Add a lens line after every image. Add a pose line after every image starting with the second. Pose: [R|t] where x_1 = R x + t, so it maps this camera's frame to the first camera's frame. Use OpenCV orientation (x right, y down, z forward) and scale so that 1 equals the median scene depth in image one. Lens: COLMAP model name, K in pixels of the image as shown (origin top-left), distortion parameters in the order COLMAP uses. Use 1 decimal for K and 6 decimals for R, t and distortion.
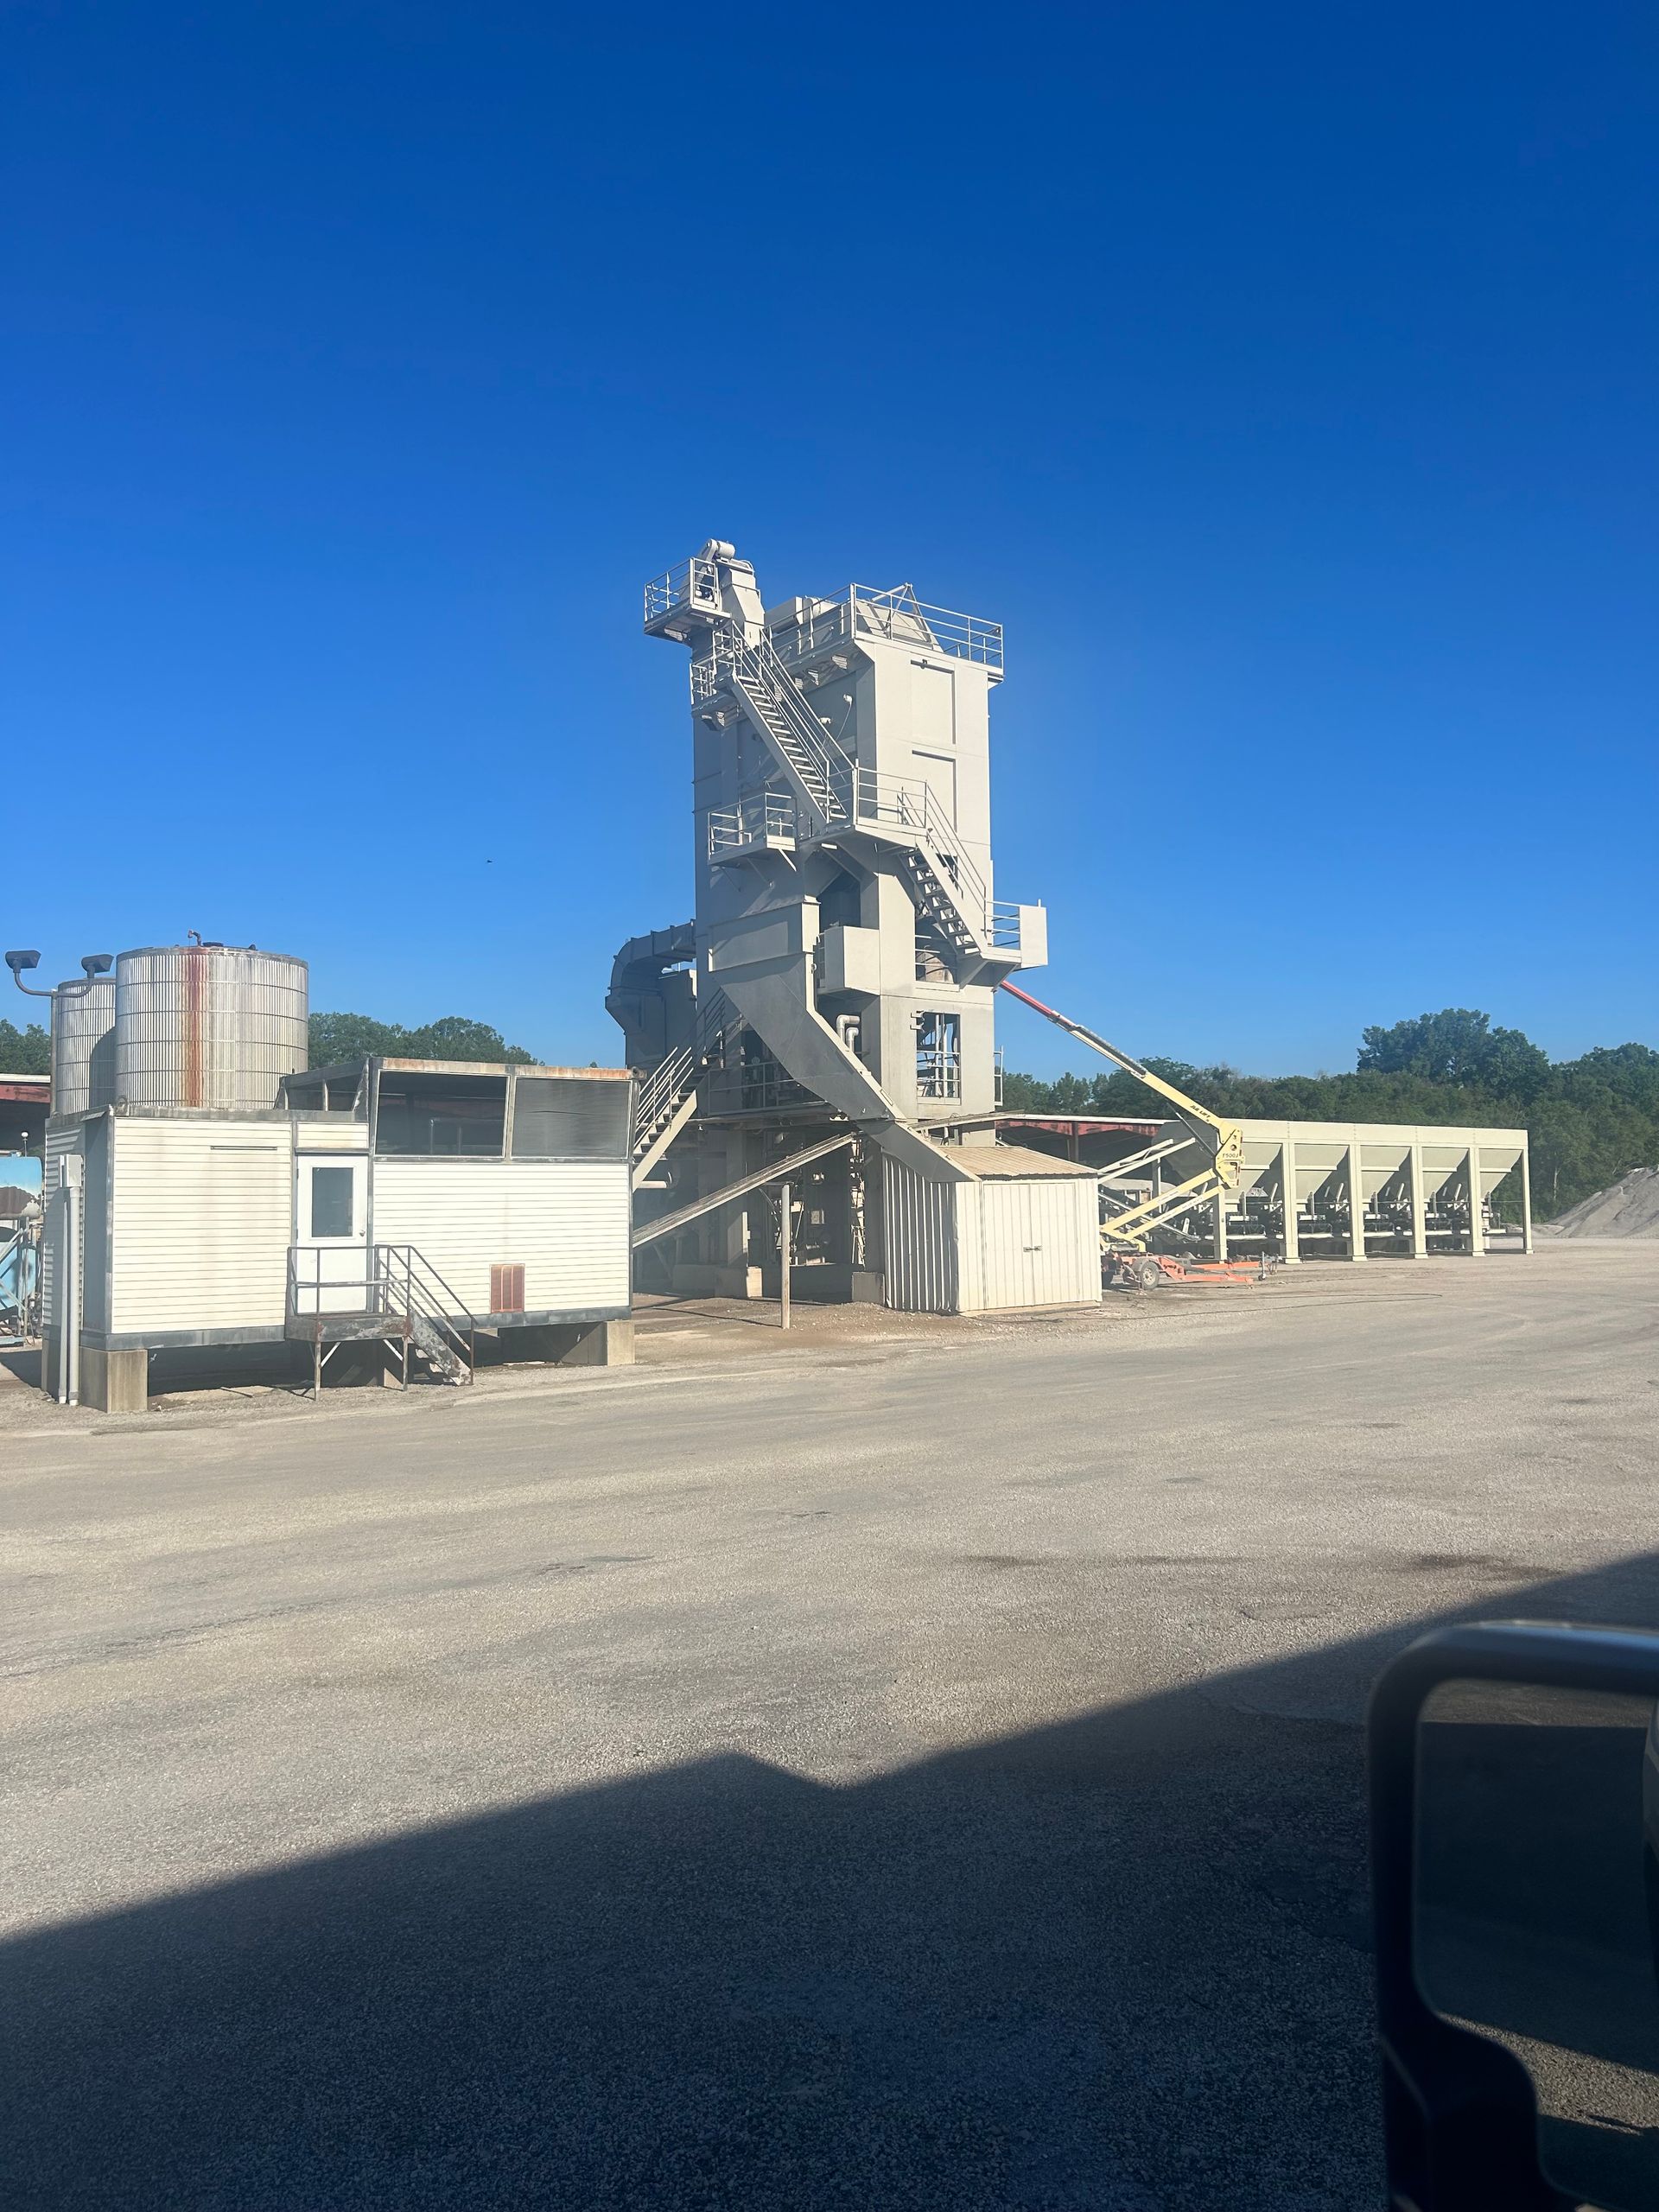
lens RADIAL K [[1782.5, 0, 829.5], [0, 1782.5, 1106.0], [0, 0, 1]] dist [-0.044811, 0.004802]
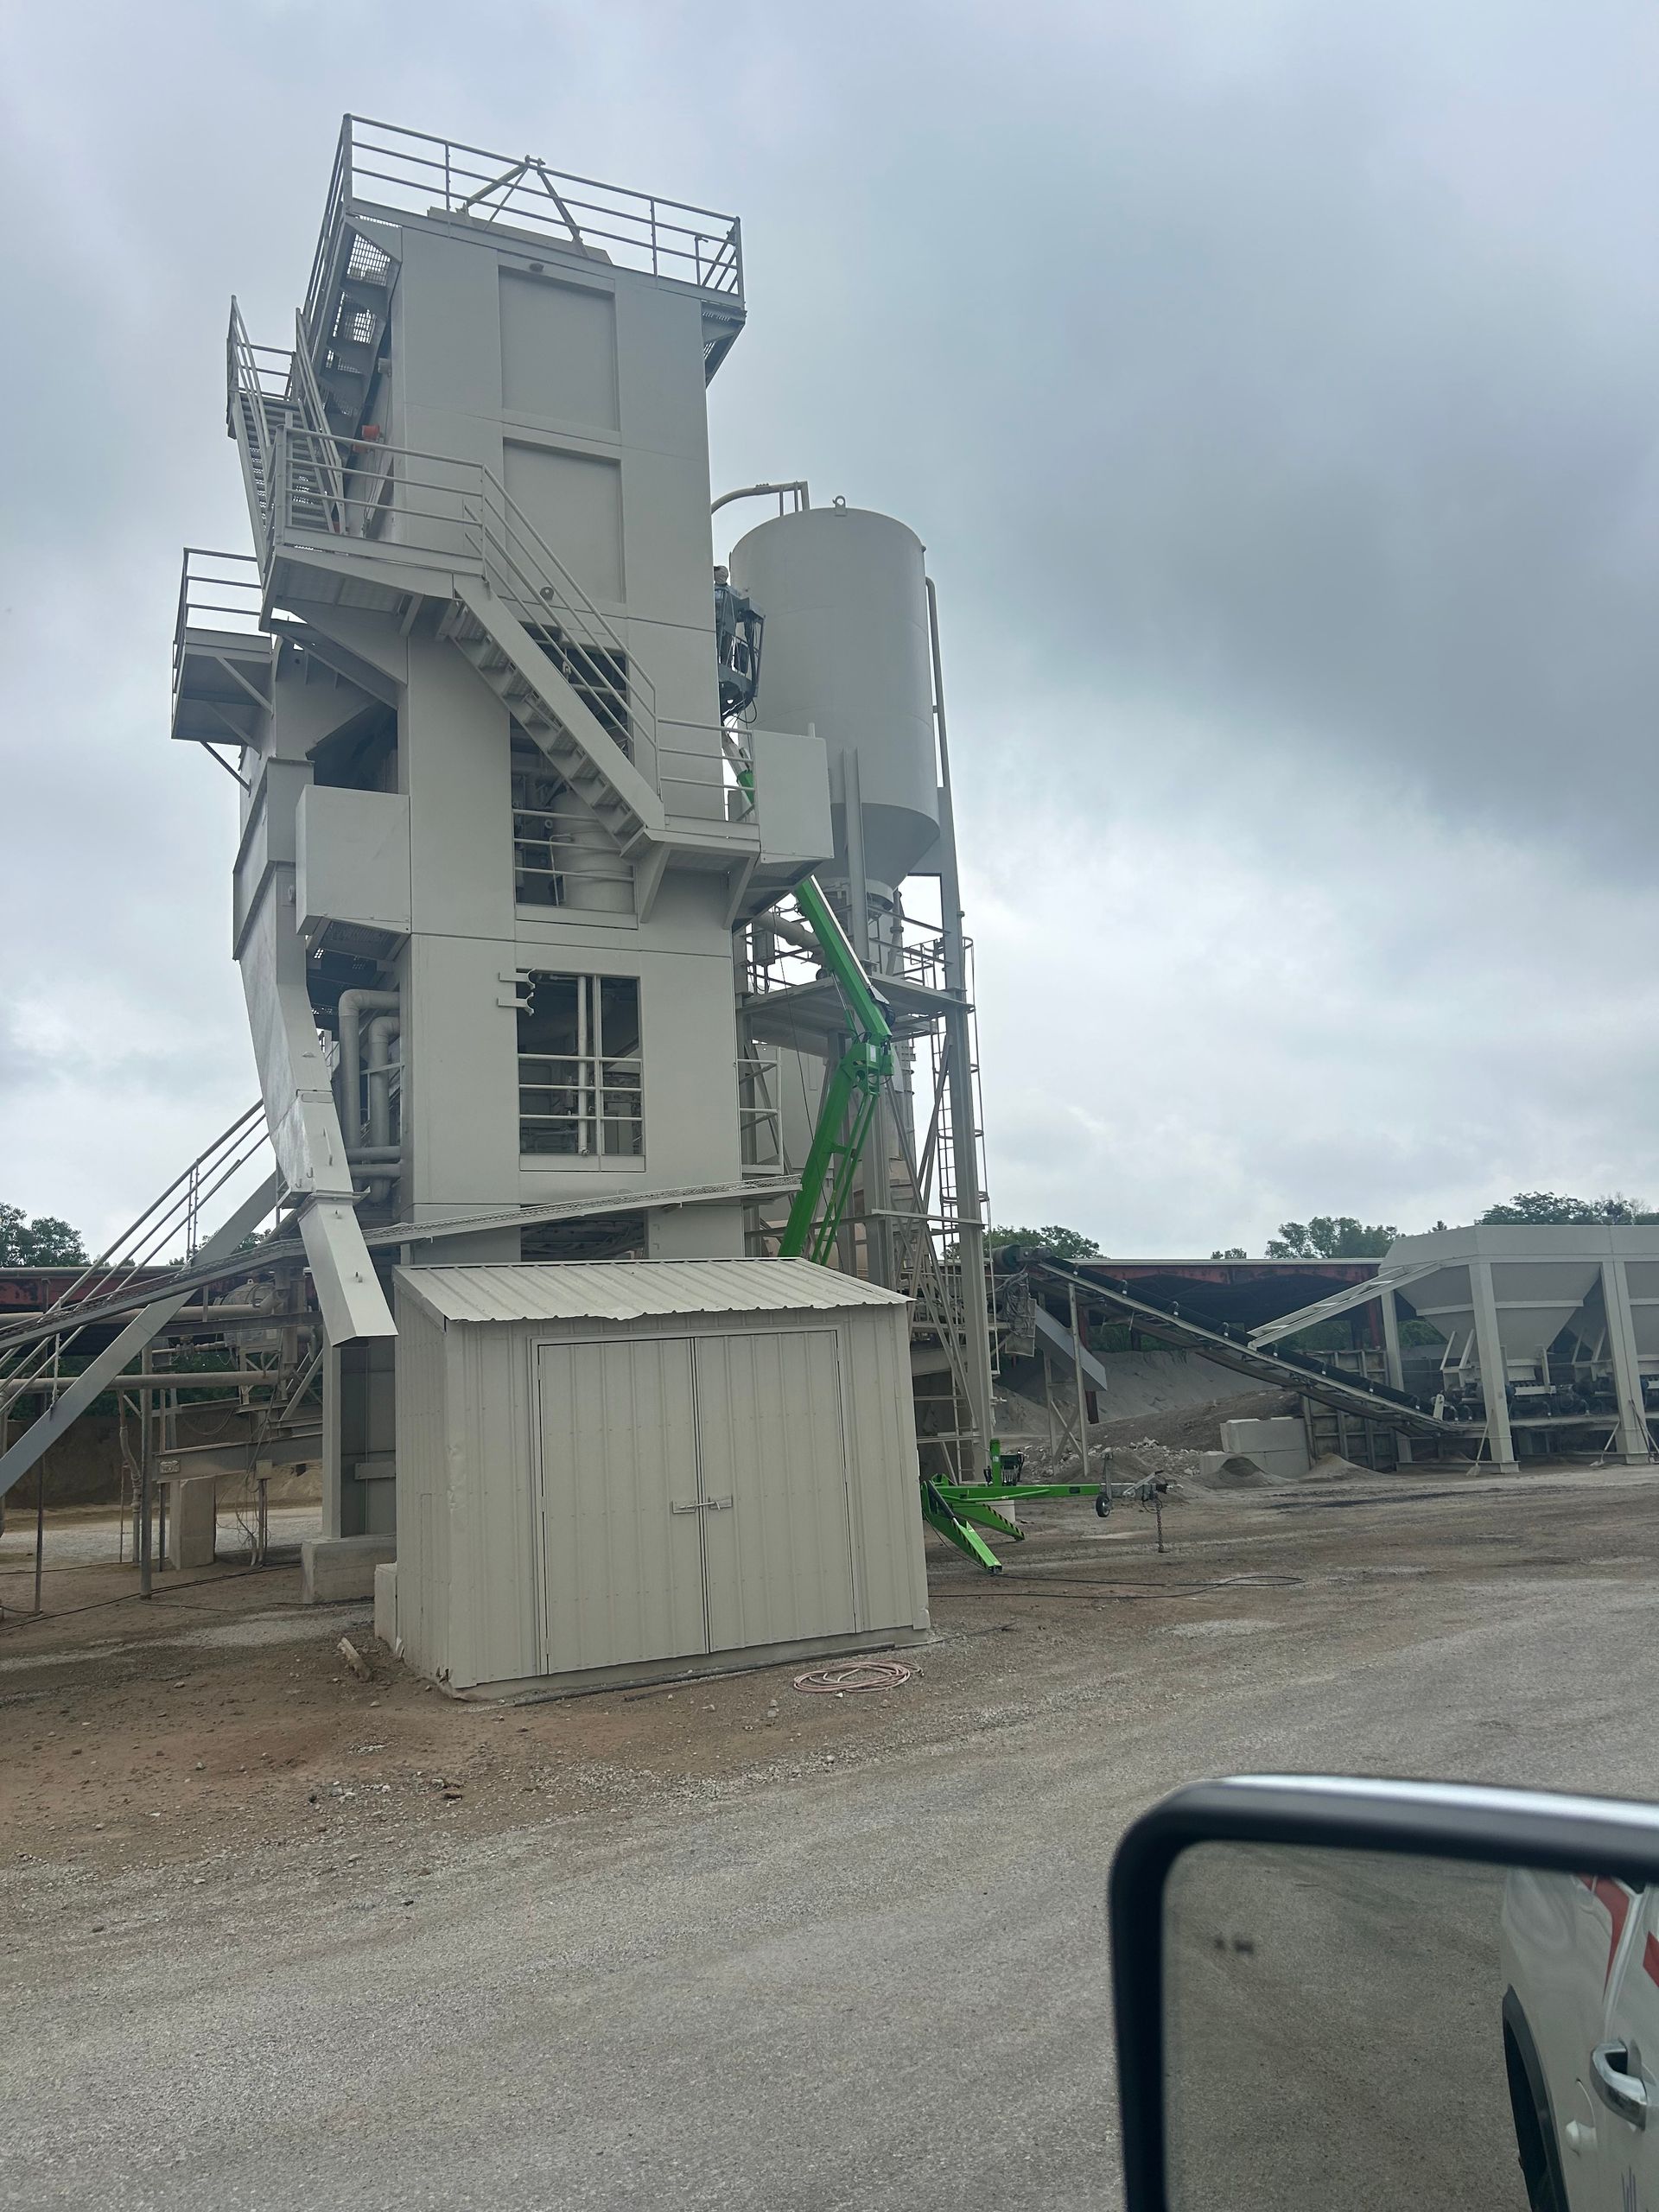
lens RADIAL K [[1782.5, 0, 829.5], [0, 1782.5, 1106.0], [0, 0, 1]] dist [-0.044811, 0.004802]
pose [[0.972821, -0.072479, -0.219924, 0.210169], [0.048875, 0.992624, -0.110941, 0.033875], [0.226343, 0.097177, 0.969188, 0.540079]]
